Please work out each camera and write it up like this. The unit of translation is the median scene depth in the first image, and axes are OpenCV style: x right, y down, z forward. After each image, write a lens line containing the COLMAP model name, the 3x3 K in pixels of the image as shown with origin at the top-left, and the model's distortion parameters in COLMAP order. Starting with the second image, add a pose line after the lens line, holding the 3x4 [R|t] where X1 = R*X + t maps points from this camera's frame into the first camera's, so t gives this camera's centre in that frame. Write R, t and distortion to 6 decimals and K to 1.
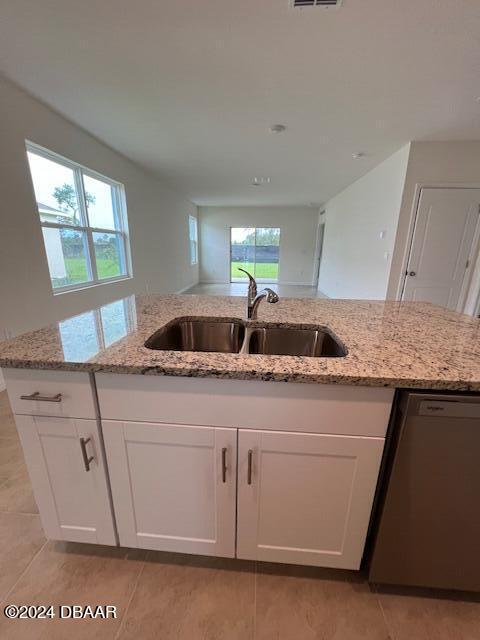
lens RADIAL K [[257.6, 0, 240.7], [0, 257.6, 319.0], [0, 0, 1]] dist [-0.002184, -0.000224]
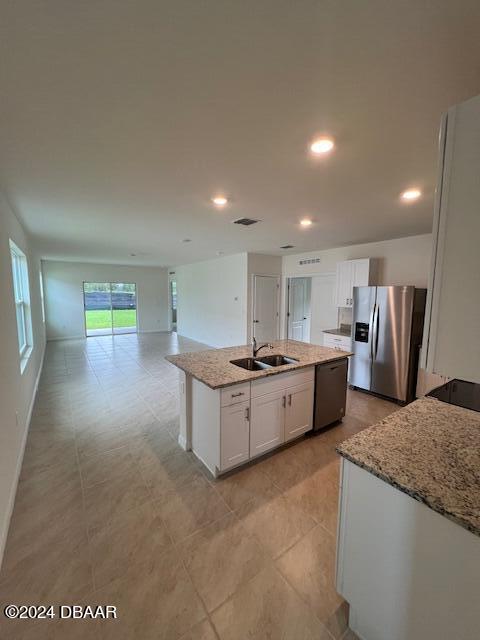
lens RADIAL K [[257.6, 0, 240.7], [0, 257.6, 319.0], [0, 0, 1]] dist [-0.002184, -0.000224]
pose [[0.768544, -0.077123, 0.635132, -0.534491], [0.173241, 0.980708, -0.090546, -0.051702], [-0.615896, 0.179620, 0.767078, -0.283774]]
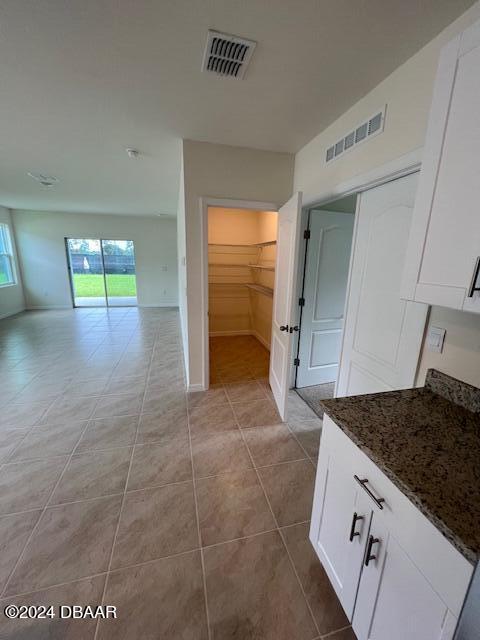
lens RADIAL K [[267.5, 0, 239.1], [0, 267.5, 316.1], [0, 0, 1]] dist [-0.000429, -0.000017]
pose [[0.953466, -0.062208, 0.295012, 0.508658], [0.074368, 0.996775, -0.030167, -0.142308], [-0.292184, 0.050702, 0.955017, 0.230966]]
